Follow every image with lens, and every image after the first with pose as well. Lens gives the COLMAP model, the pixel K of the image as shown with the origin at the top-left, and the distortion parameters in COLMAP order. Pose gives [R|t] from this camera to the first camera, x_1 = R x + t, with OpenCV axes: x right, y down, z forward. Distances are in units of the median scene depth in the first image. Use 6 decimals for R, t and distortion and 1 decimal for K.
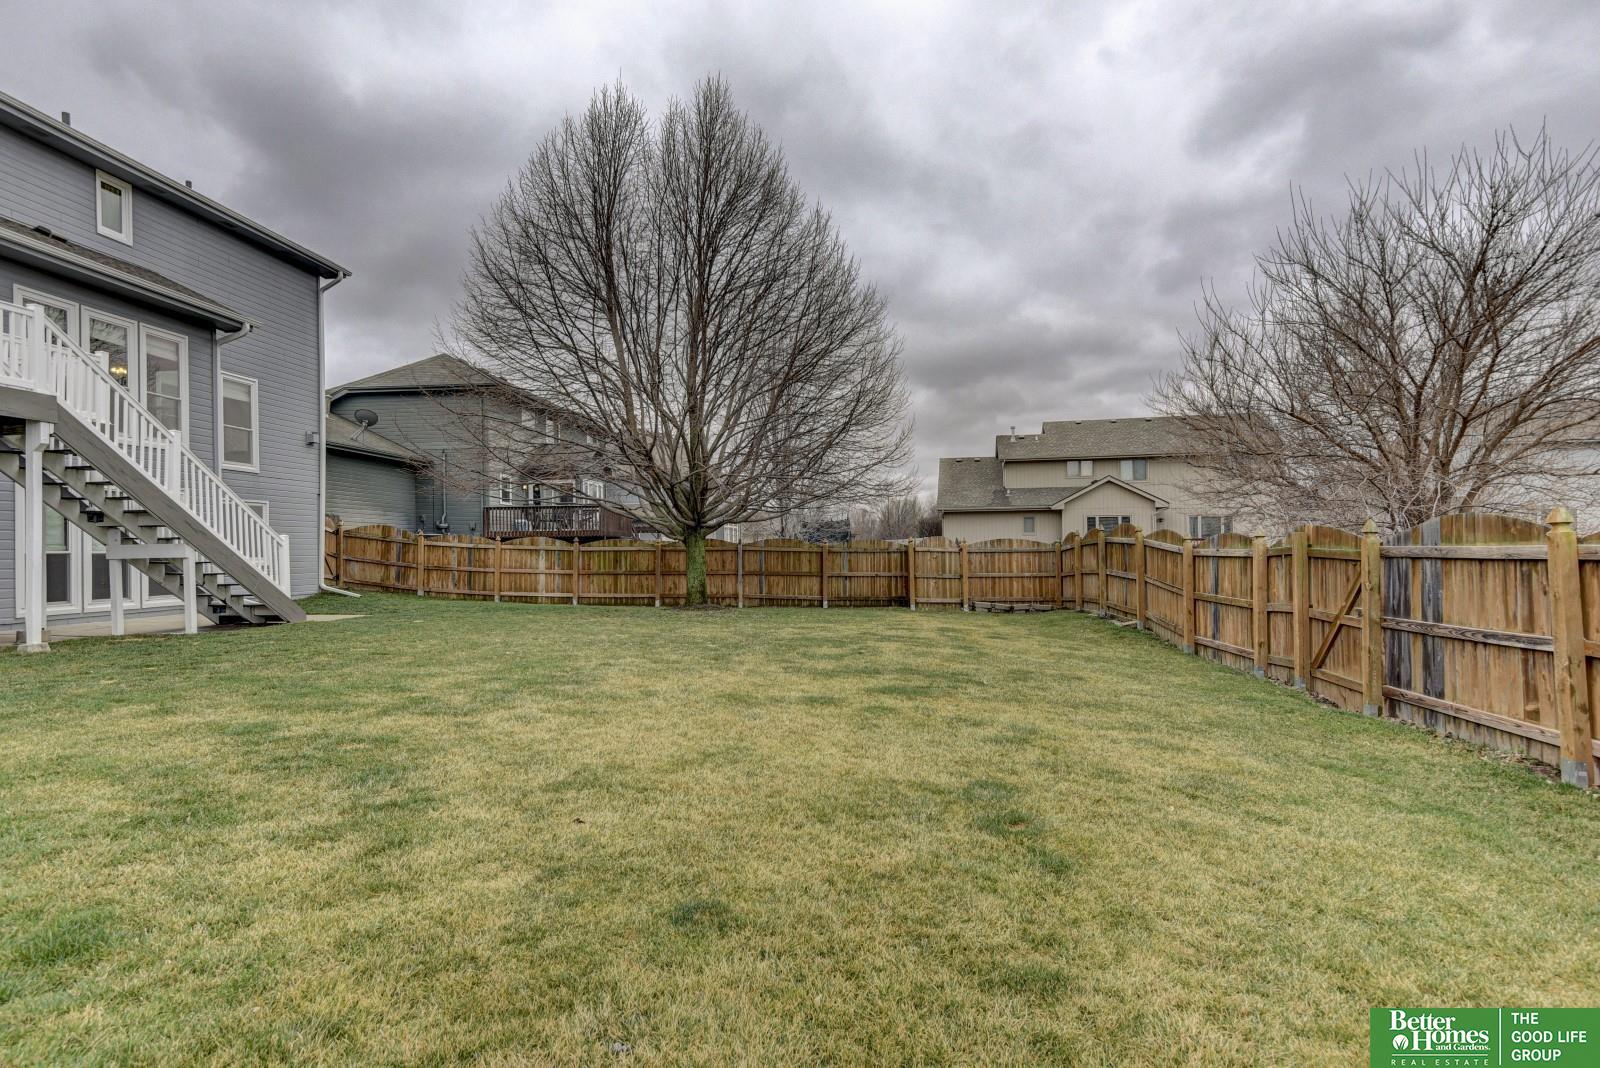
lens RADIAL K [[885.9, 0, 824.0], [0, 885.9, 538.2], [0, 0, 1]] dist [0.025492, -0.000882]
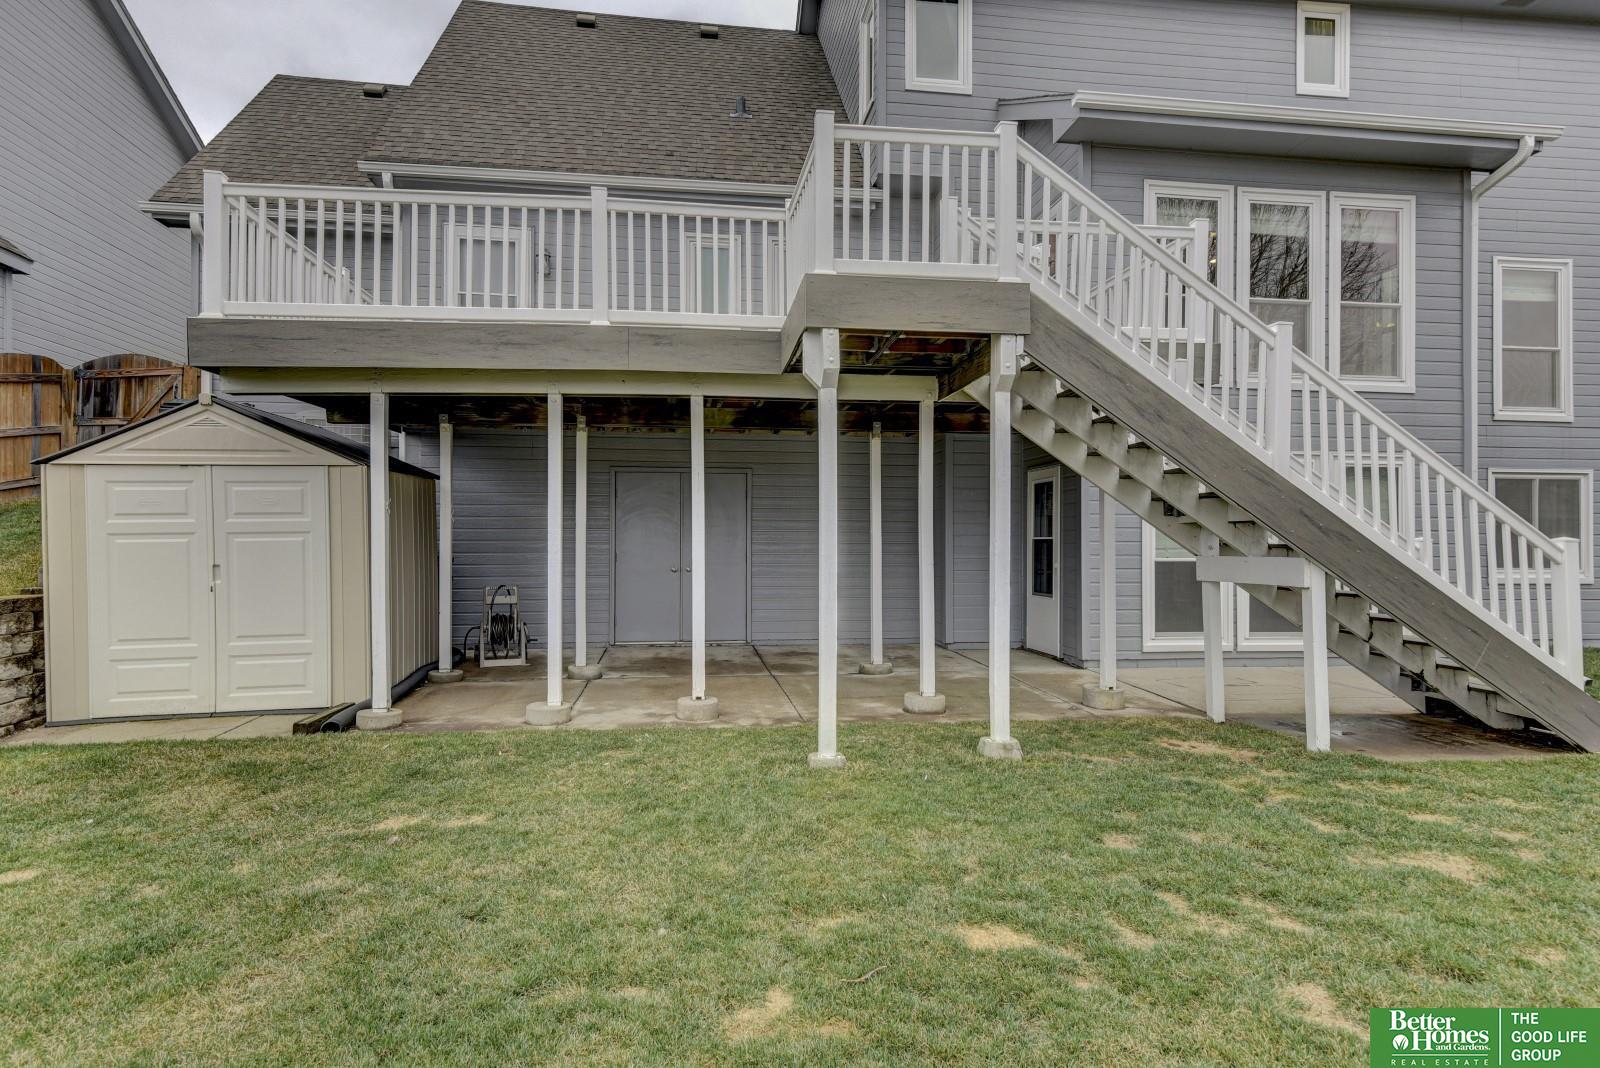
lens RADIAL K [[885.9, 0, 772.2], [0, 885.9, 527.7], [0, 0, 1]] dist [0.025492, -0.000882]
pose [[0.234062, -0.001459, -0.972221, -0.262058], [0.005128, 0.999987, -0.000266, -0.009754], [0.972208, -0.004923, 0.234066, 0.508303]]
